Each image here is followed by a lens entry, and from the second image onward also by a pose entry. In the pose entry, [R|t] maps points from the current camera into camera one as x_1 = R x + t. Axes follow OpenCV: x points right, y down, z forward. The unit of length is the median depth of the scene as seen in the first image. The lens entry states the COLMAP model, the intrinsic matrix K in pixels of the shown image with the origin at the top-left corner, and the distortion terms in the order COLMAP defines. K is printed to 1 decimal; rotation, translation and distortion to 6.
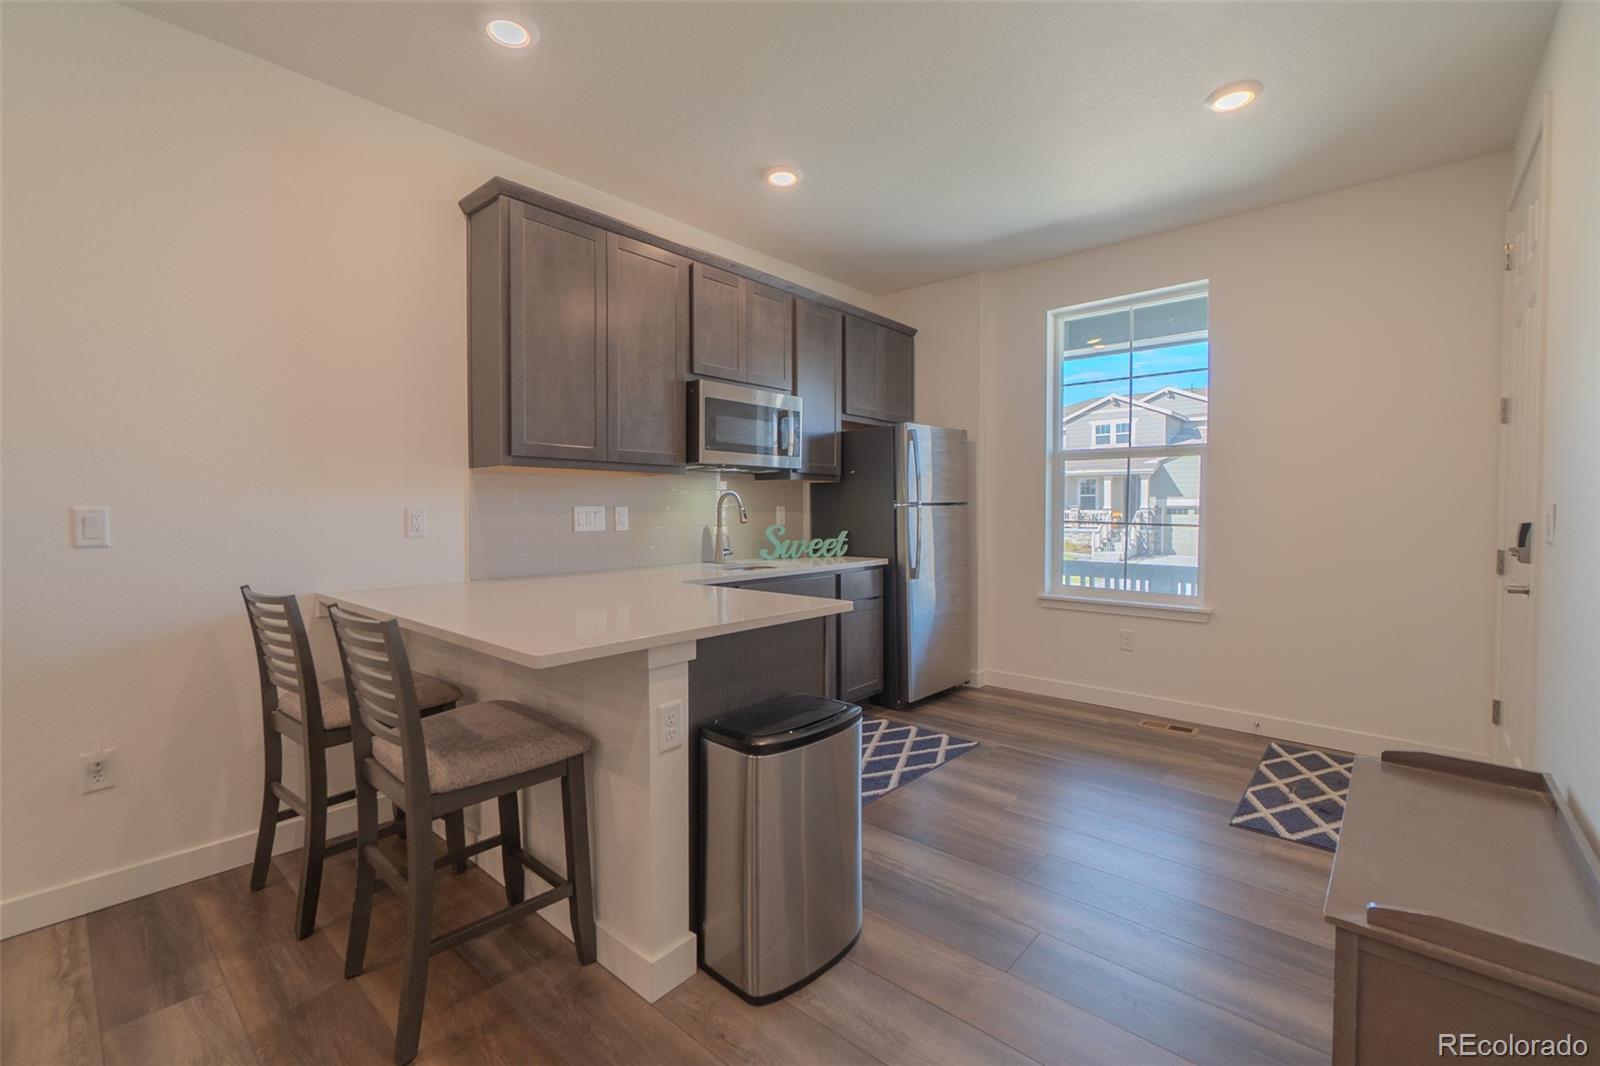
lens RADIAL K [[692.6, 0, 783.6], [0, 692.6, 524.4], [0, 0, 1]] dist [-0.004621, 0.000127]
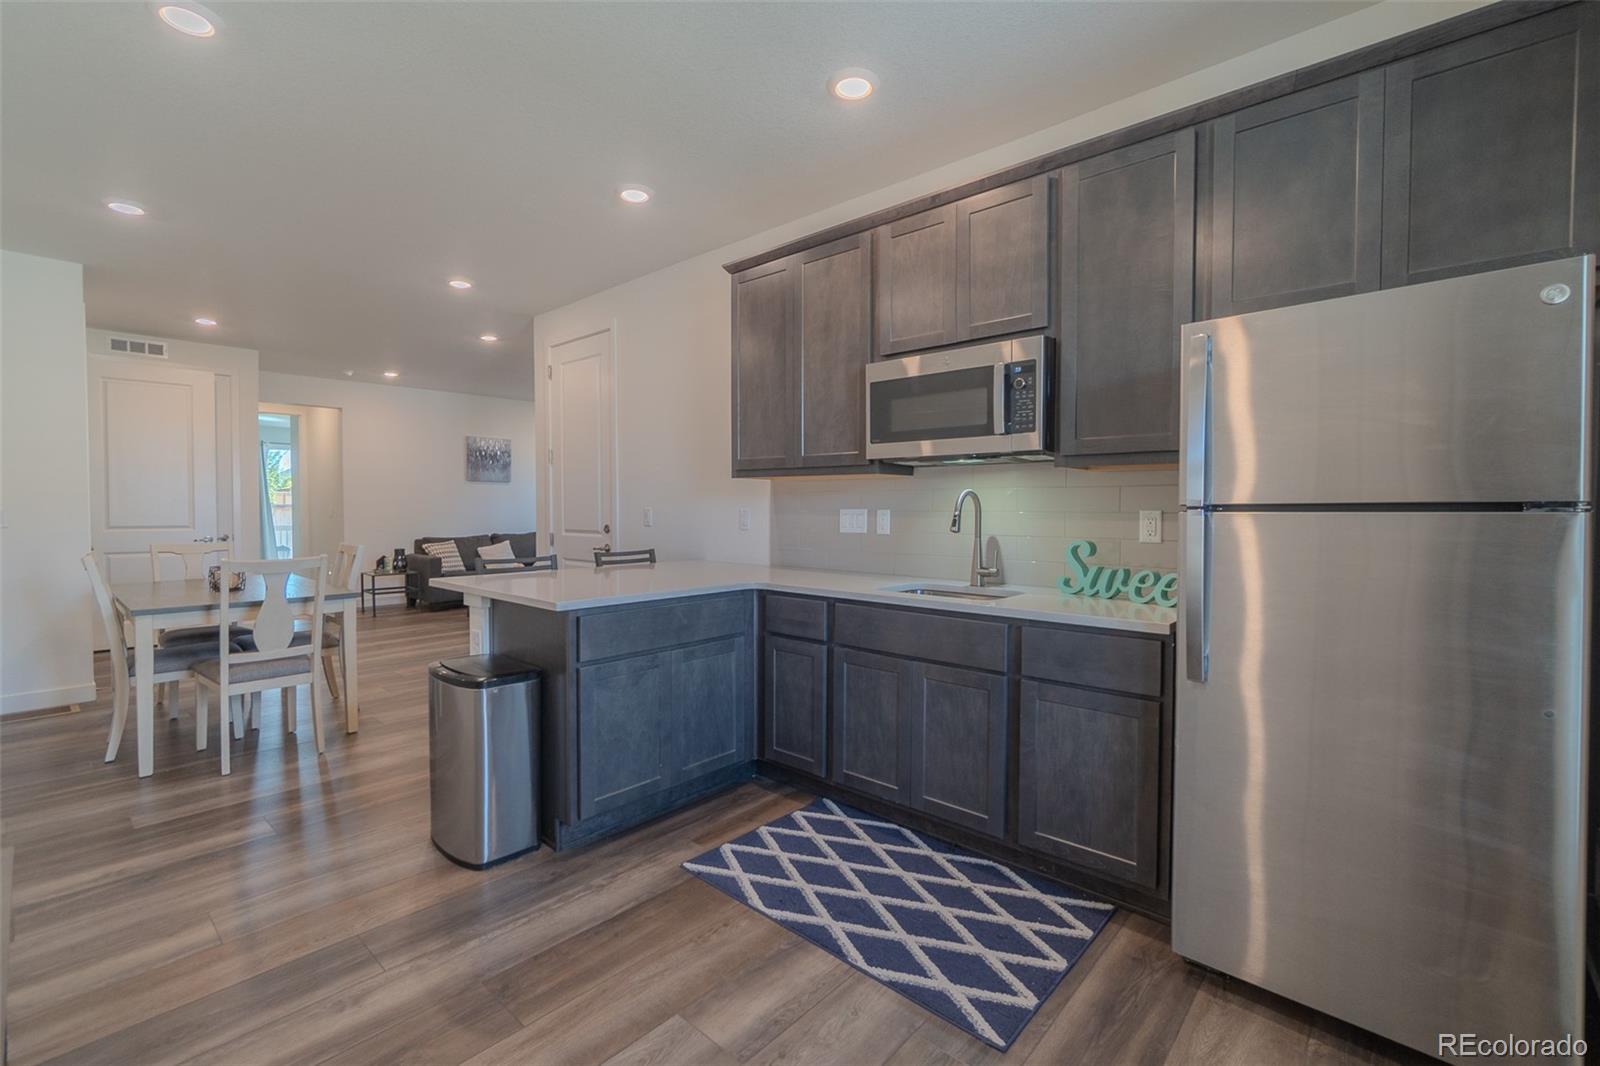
lens RADIAL K [[698.7, 0, 784.1], [0, 698.7, 523.9], [0, 0, 1]] dist [-0.000369, 0.000495]
pose [[-0.011058, 0.031766, -0.999434, 0.744196], [-0.024313, 0.999191, 0.032027, -0.033180], [0.999643, 0.024653, -0.010277, 0.883132]]
